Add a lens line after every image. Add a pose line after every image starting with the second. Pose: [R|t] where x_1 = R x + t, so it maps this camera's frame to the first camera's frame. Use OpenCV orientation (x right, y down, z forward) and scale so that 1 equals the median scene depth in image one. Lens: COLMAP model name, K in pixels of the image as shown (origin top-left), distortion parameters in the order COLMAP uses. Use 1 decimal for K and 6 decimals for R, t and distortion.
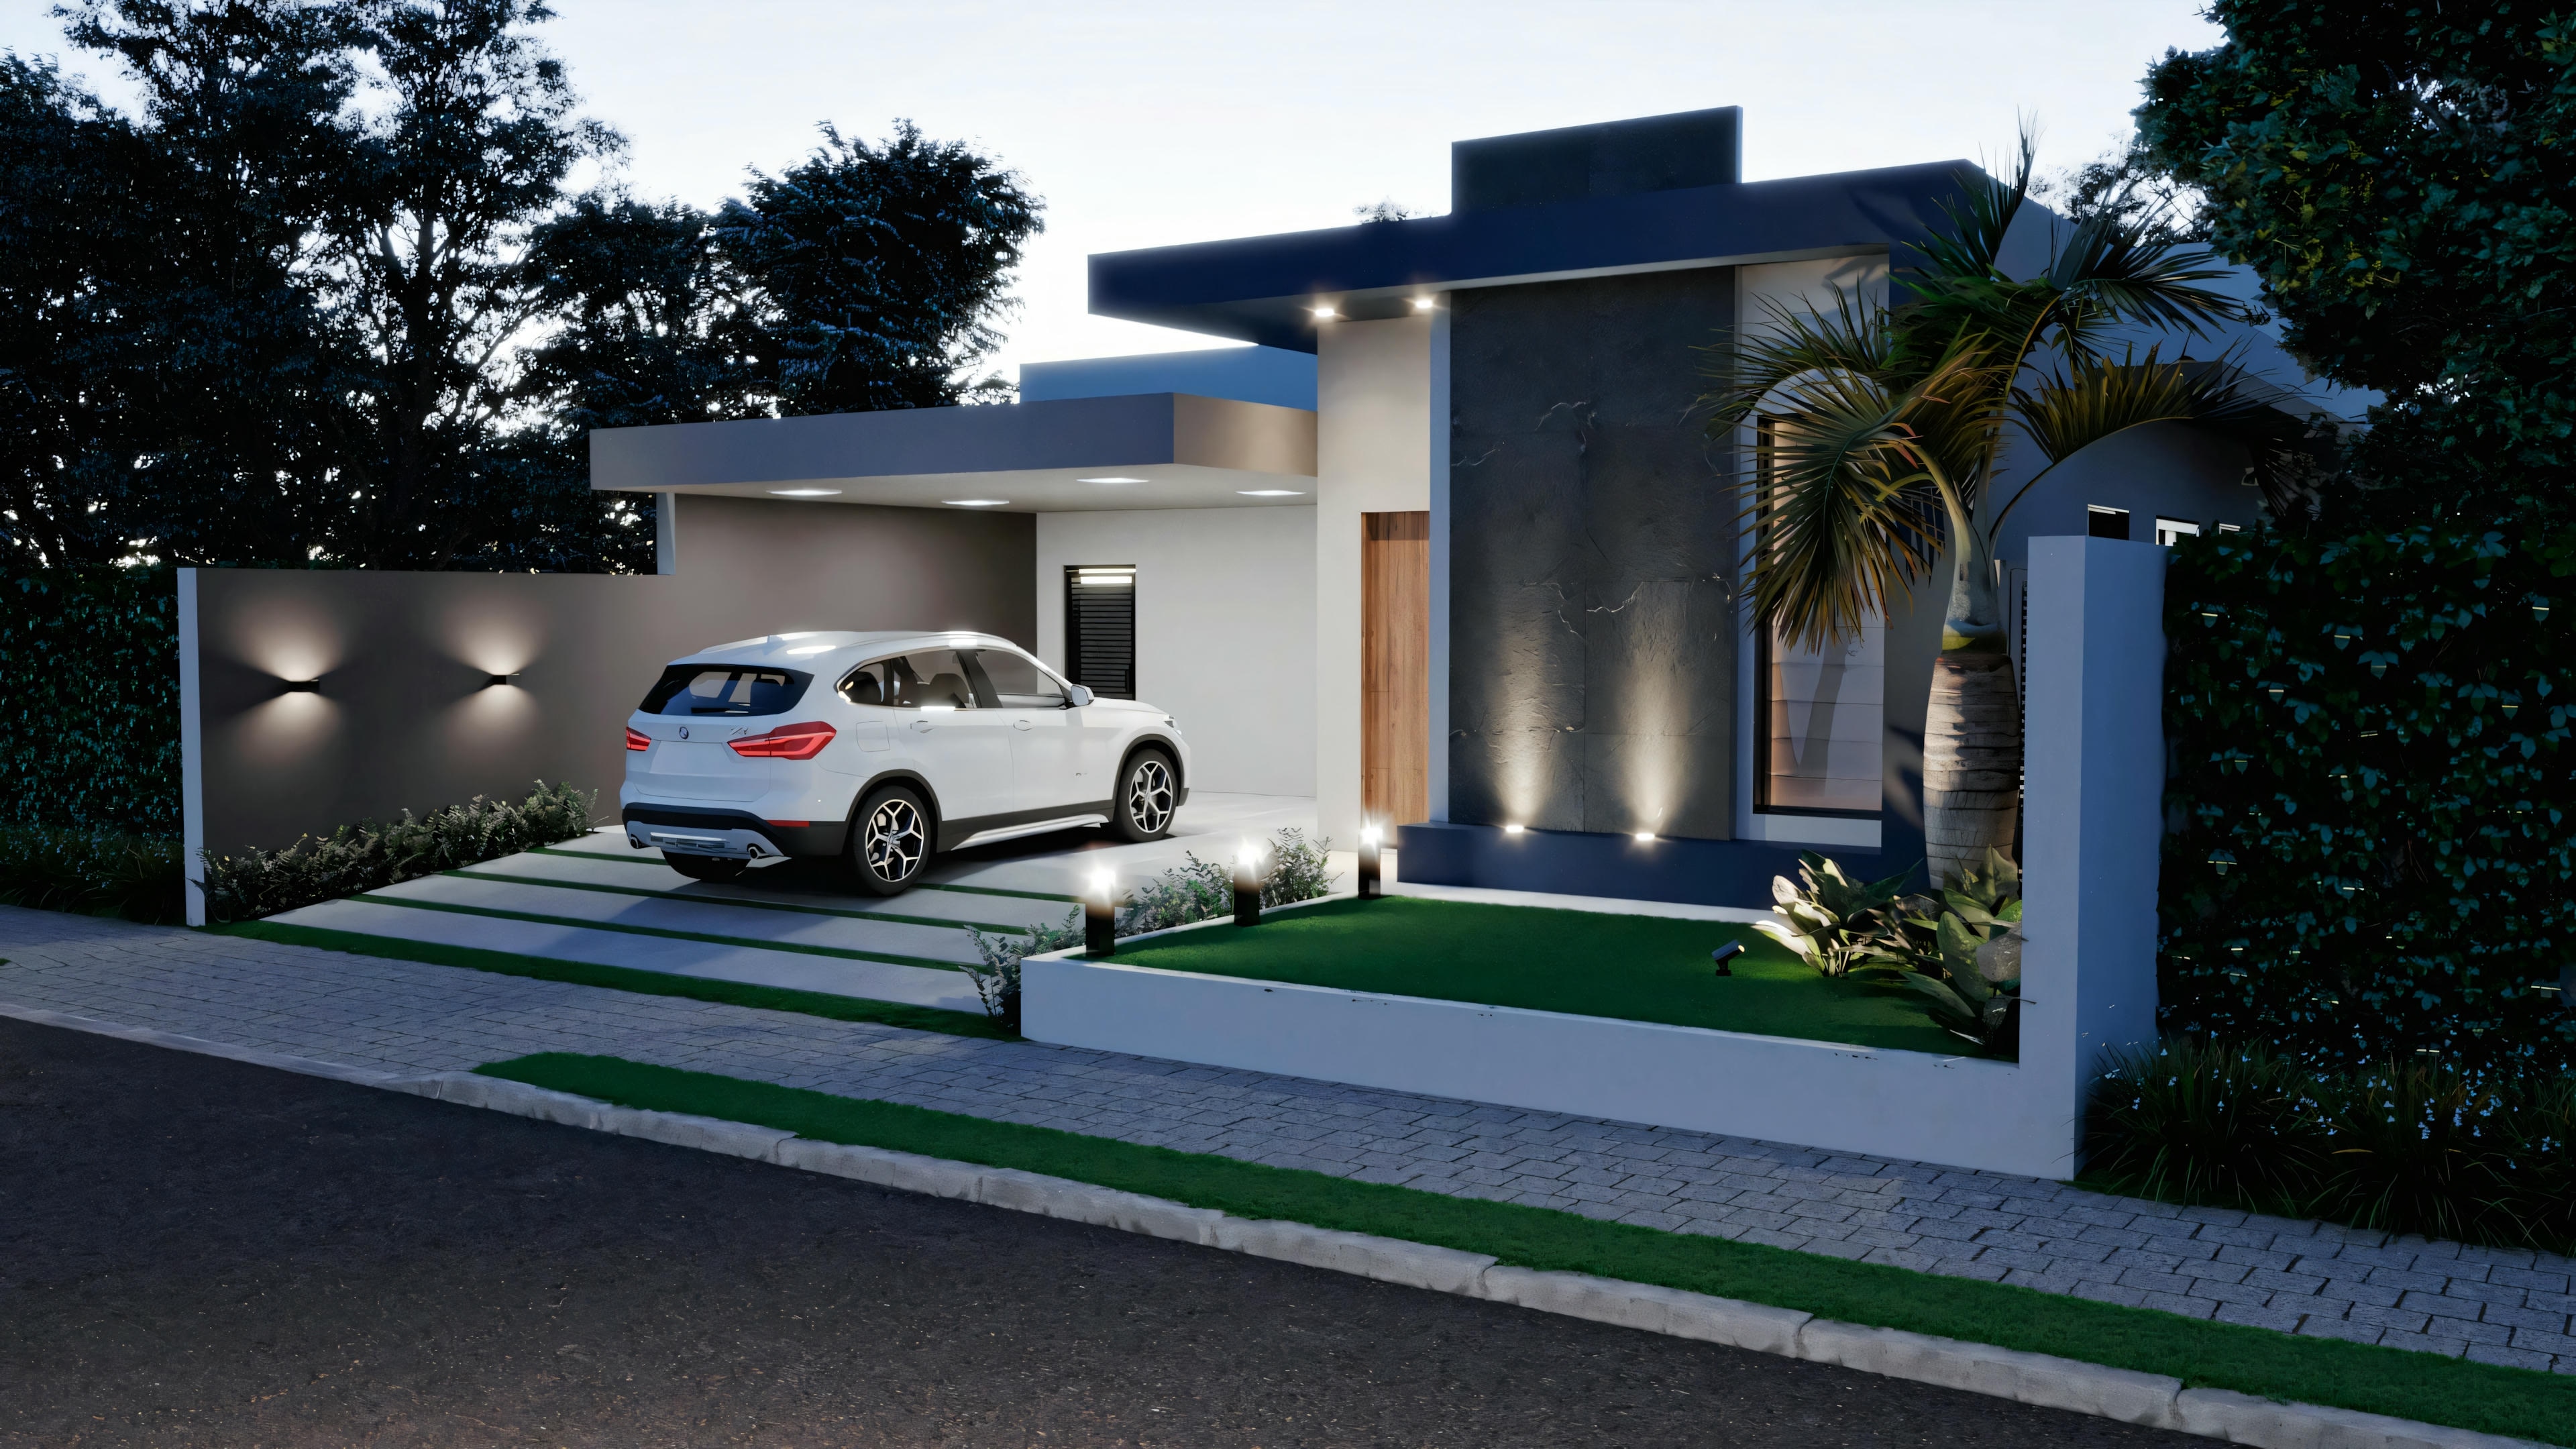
lens RADIAL K [[2174.4, 0, 1288.0], [0, 2174.4, 724.5], [0, 0, 1]] dist [-0.005601, 0.002011]
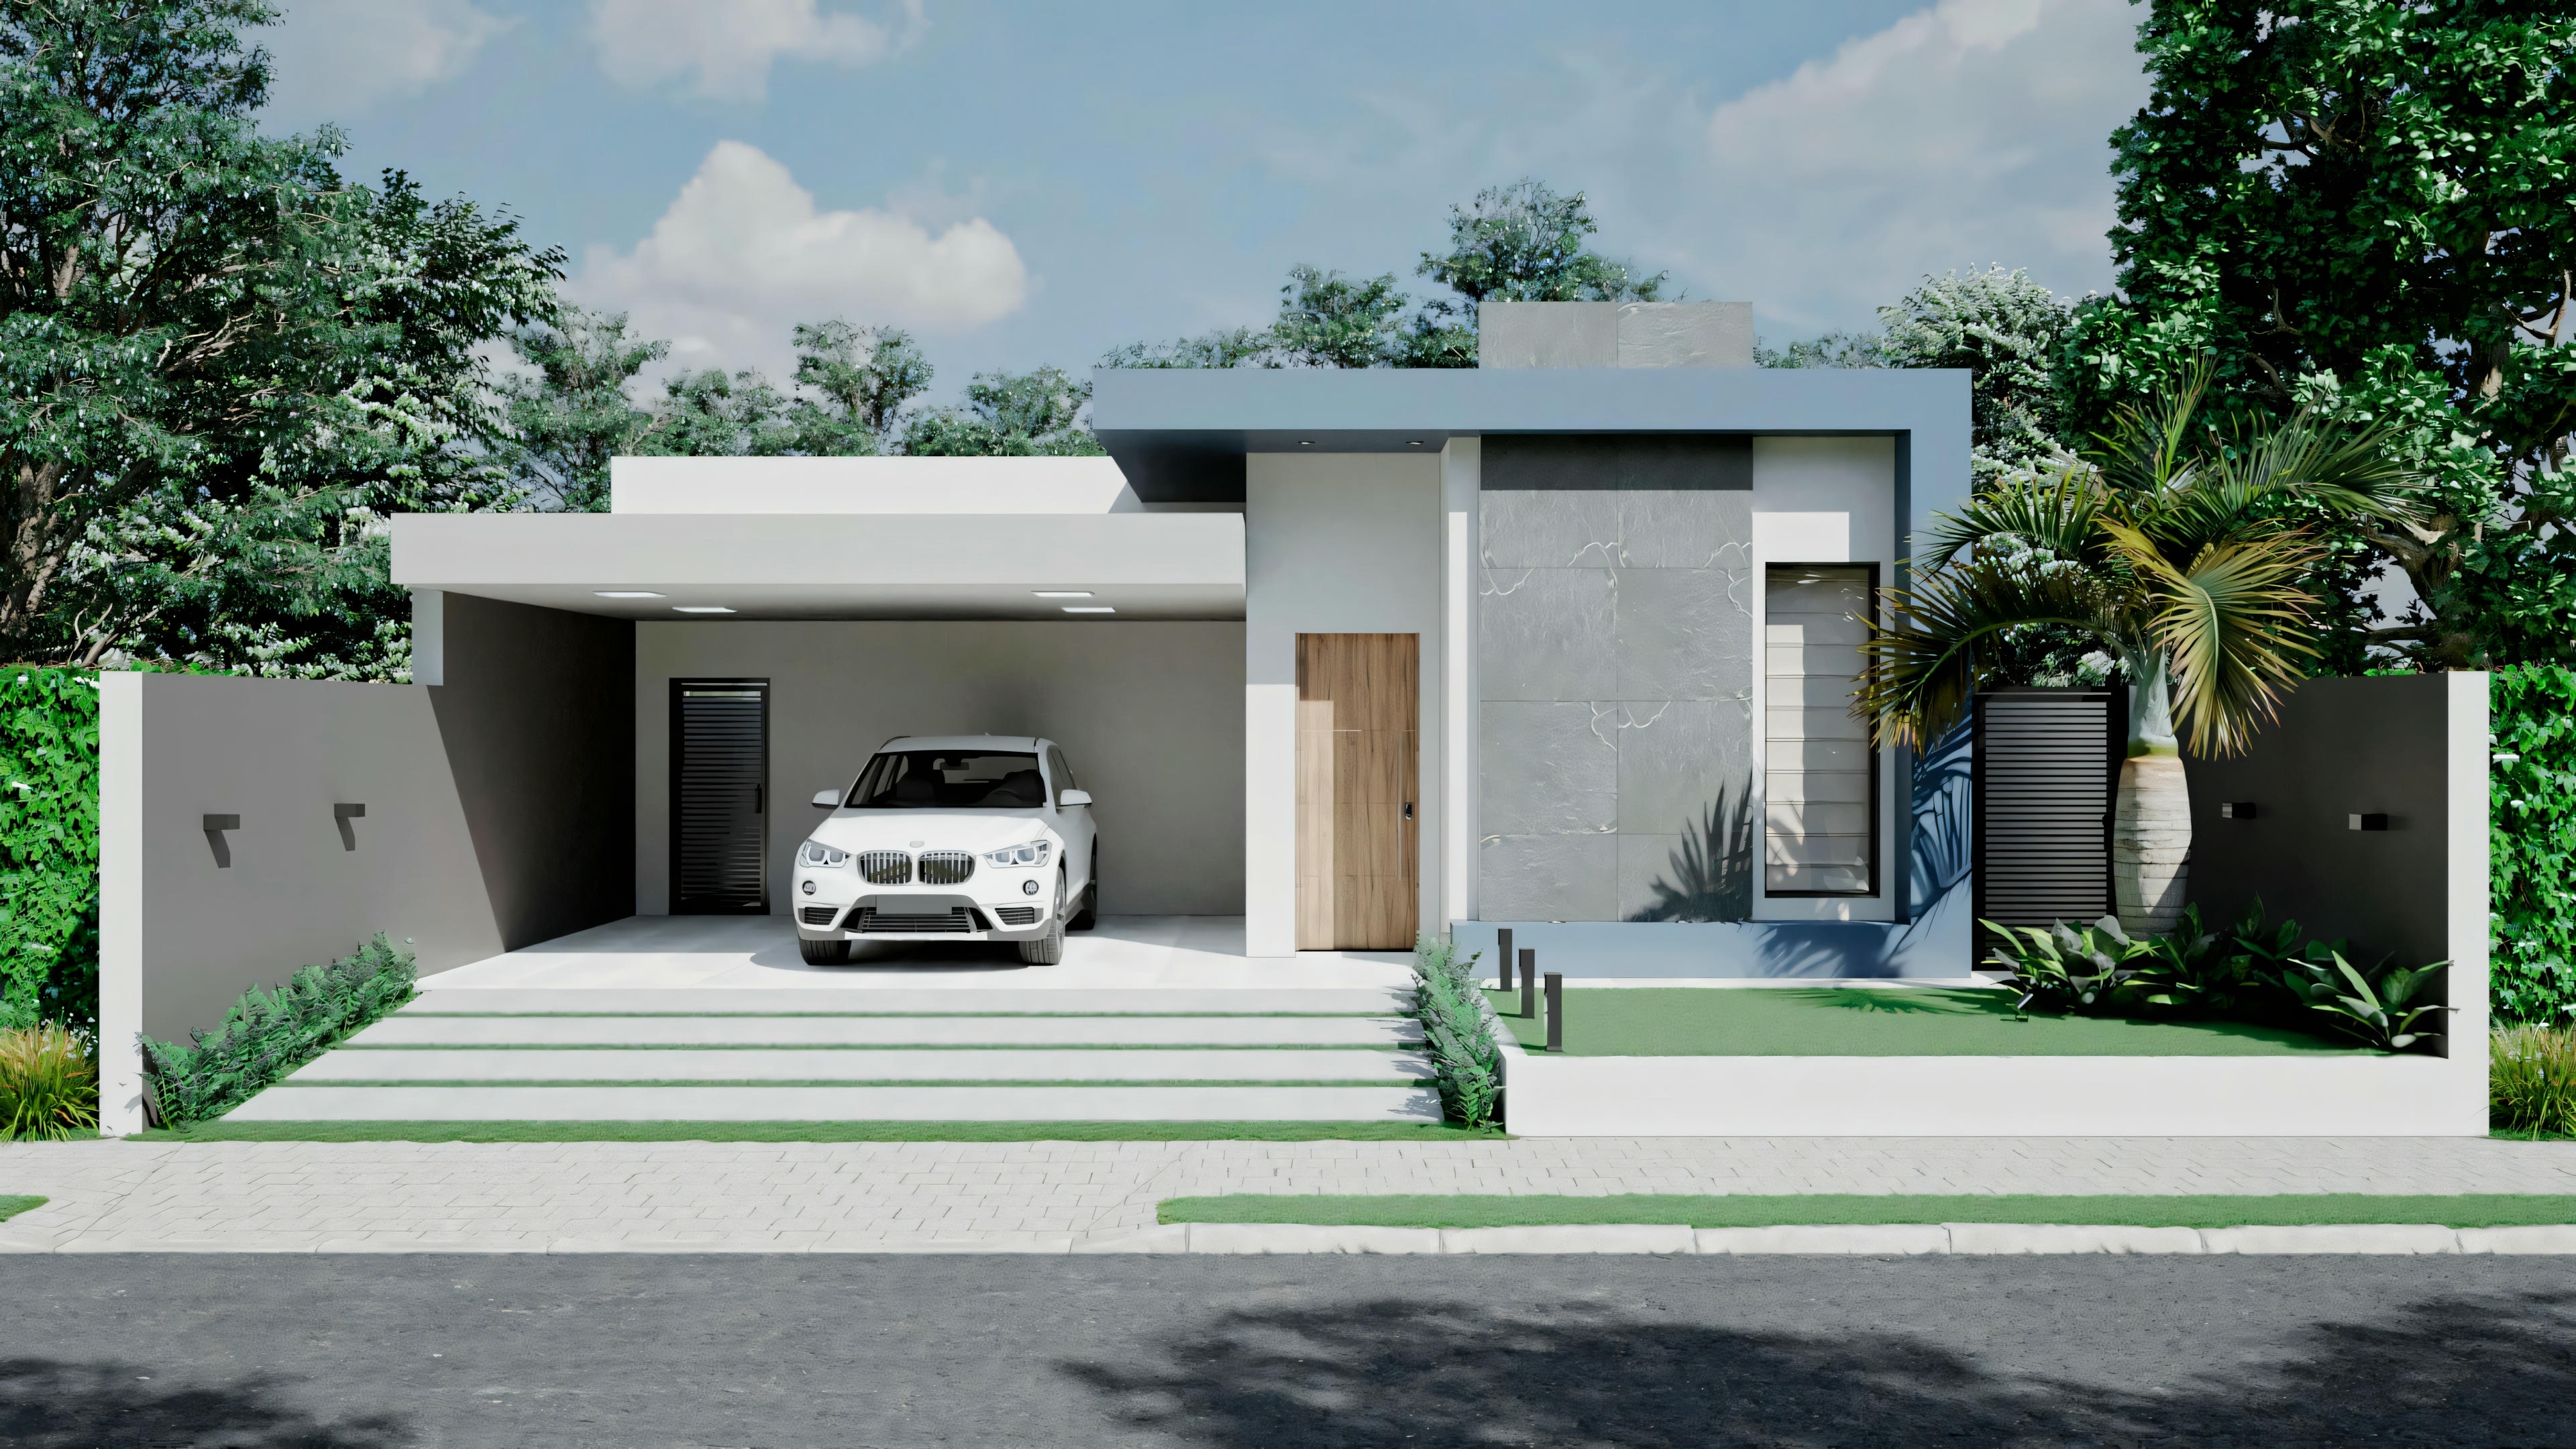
lens RADIAL K [[2174.4, 0, 1288.0], [0, 2174.4, 724.5], [0, 0, 1]] dist [-0.005601, 0.002011]
pose [[0.845234, 0.001855, 0.534394, -0.605957], [0.027595, 0.998508, -0.047113, -0.004490], [-0.533684, 0.054568, 0.843922, 0.135467]]
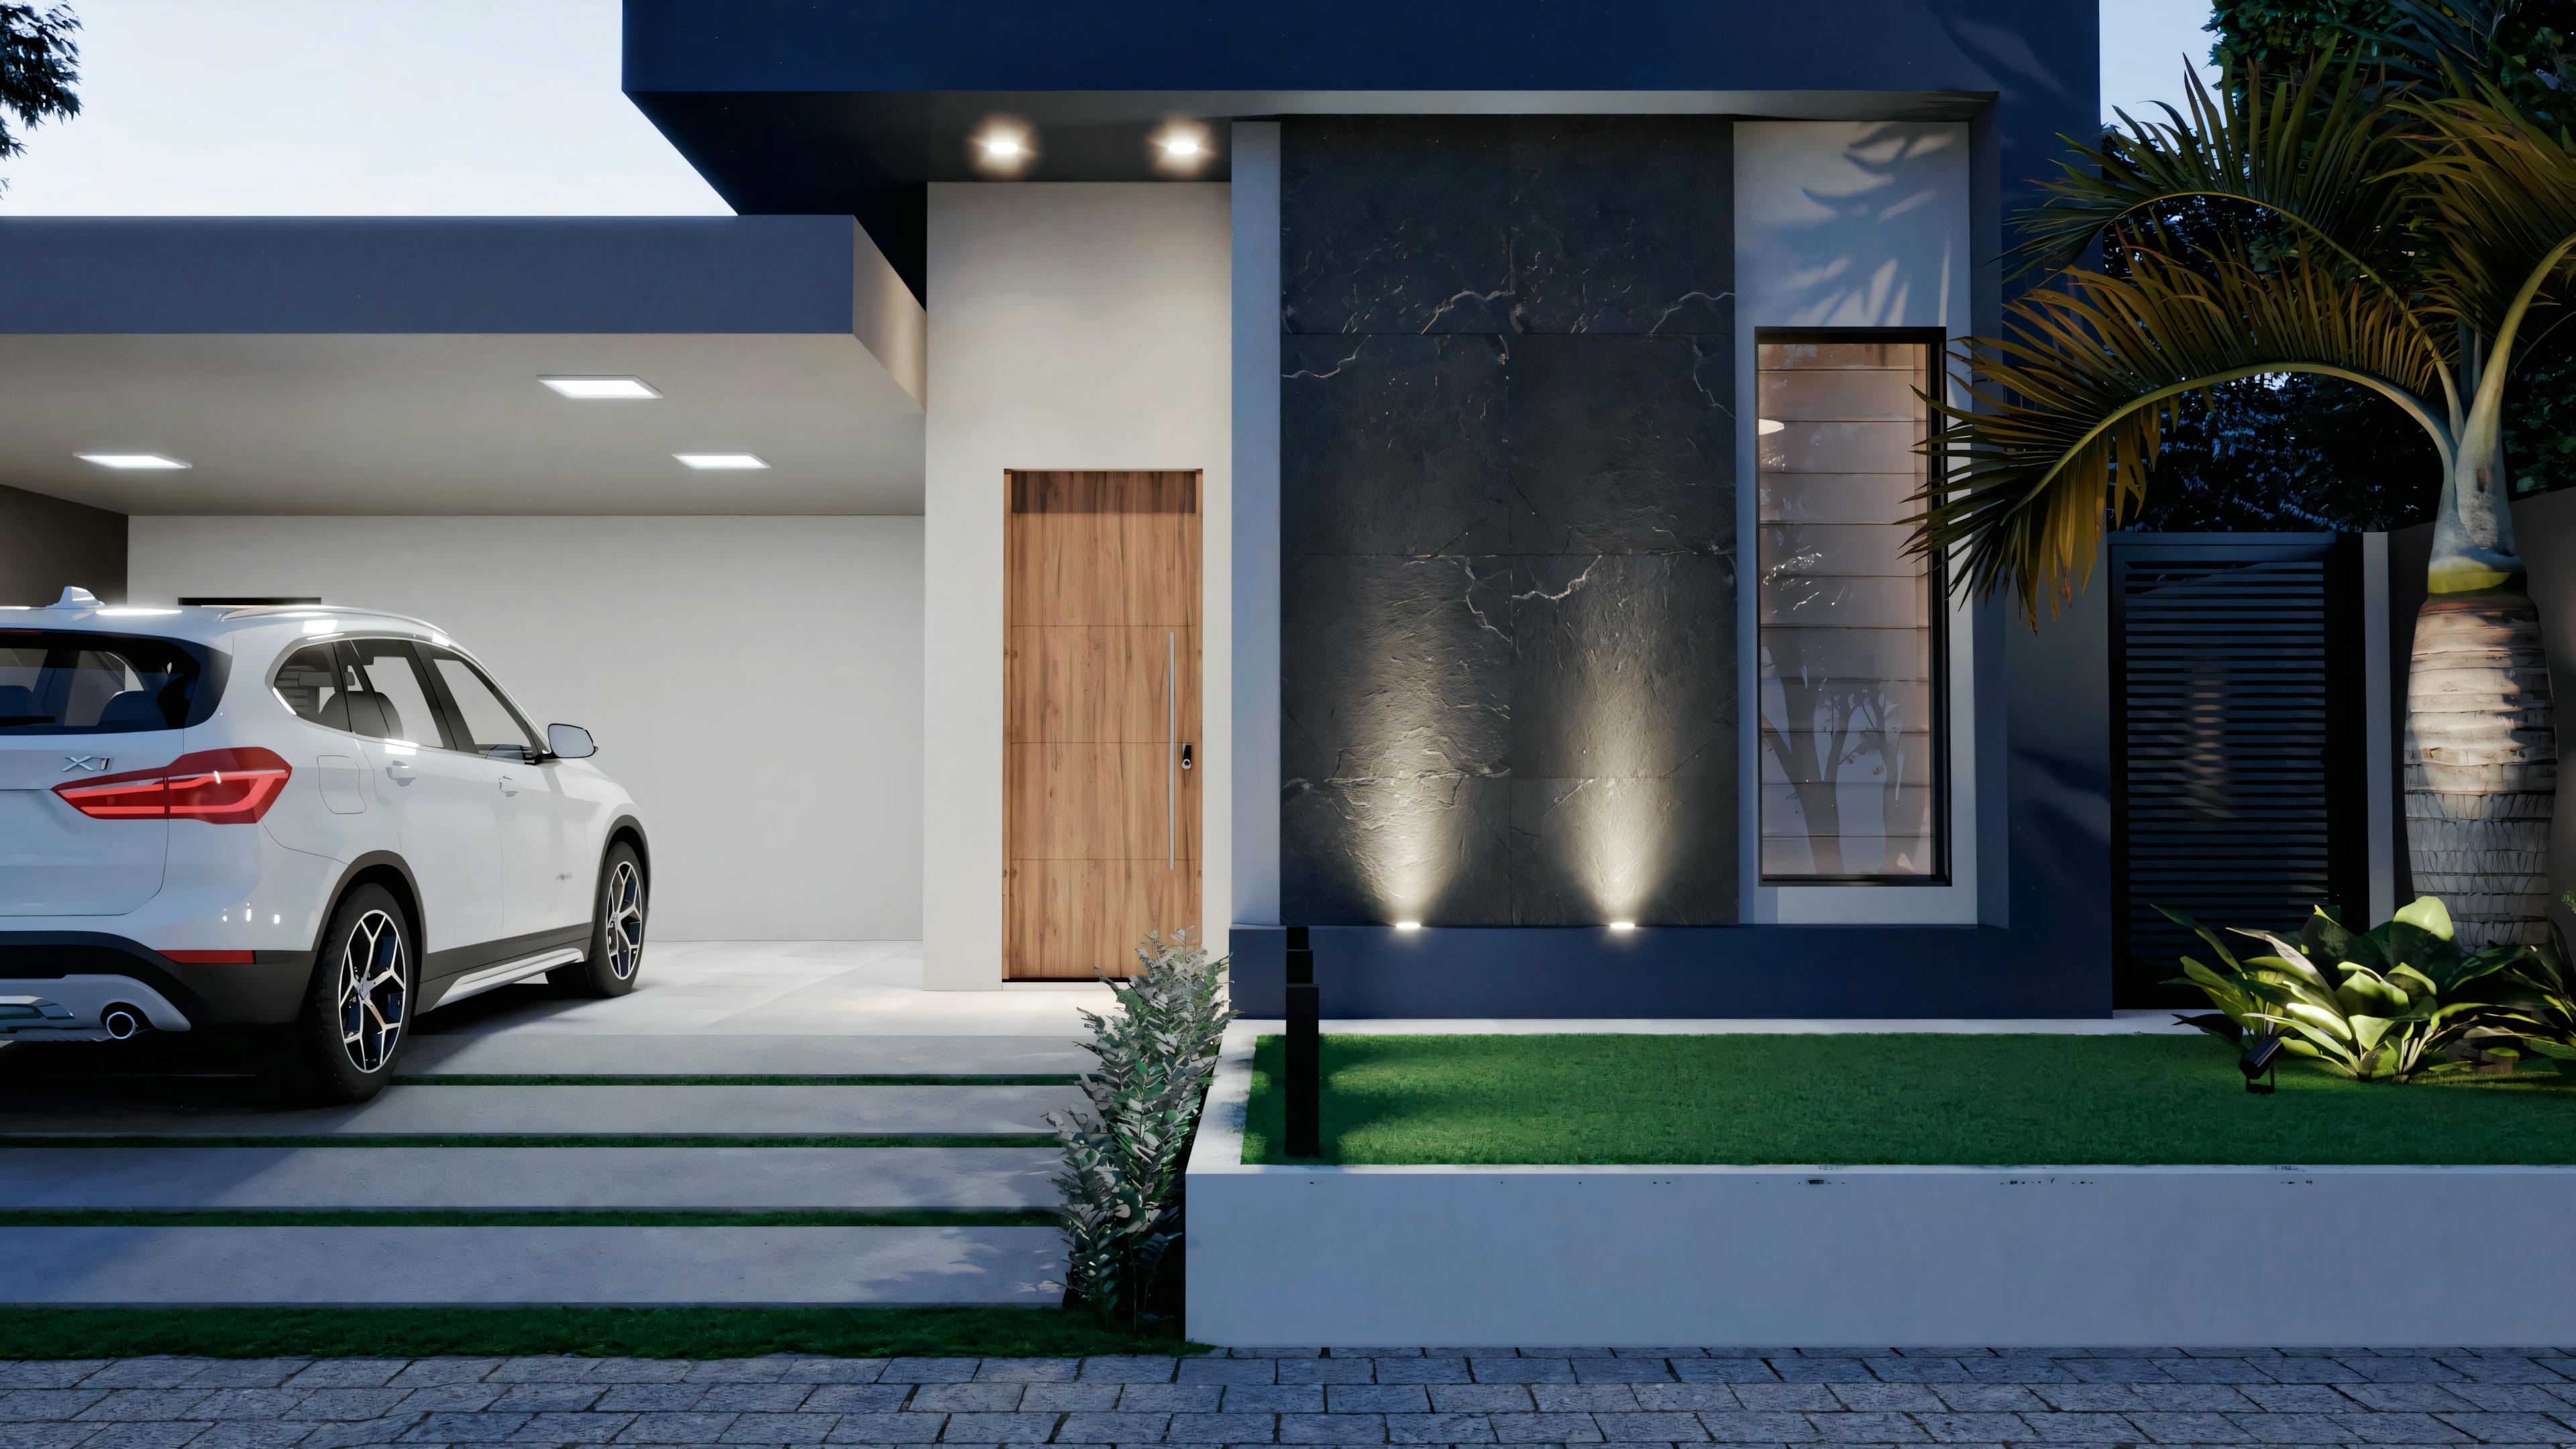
lens RADIAL K [[2219.4, 0, 1288.0], [0, 2219.4, 724.5], [0, 0, 1]] dist [-0.009021, -0.007297]
pose [[0.842135, 0.018660, 0.538944, -0.289082], [0.027896, 0.996556, -0.078094, 0.038737], [-0.538545, 0.080800, 0.838714, 0.456532]]
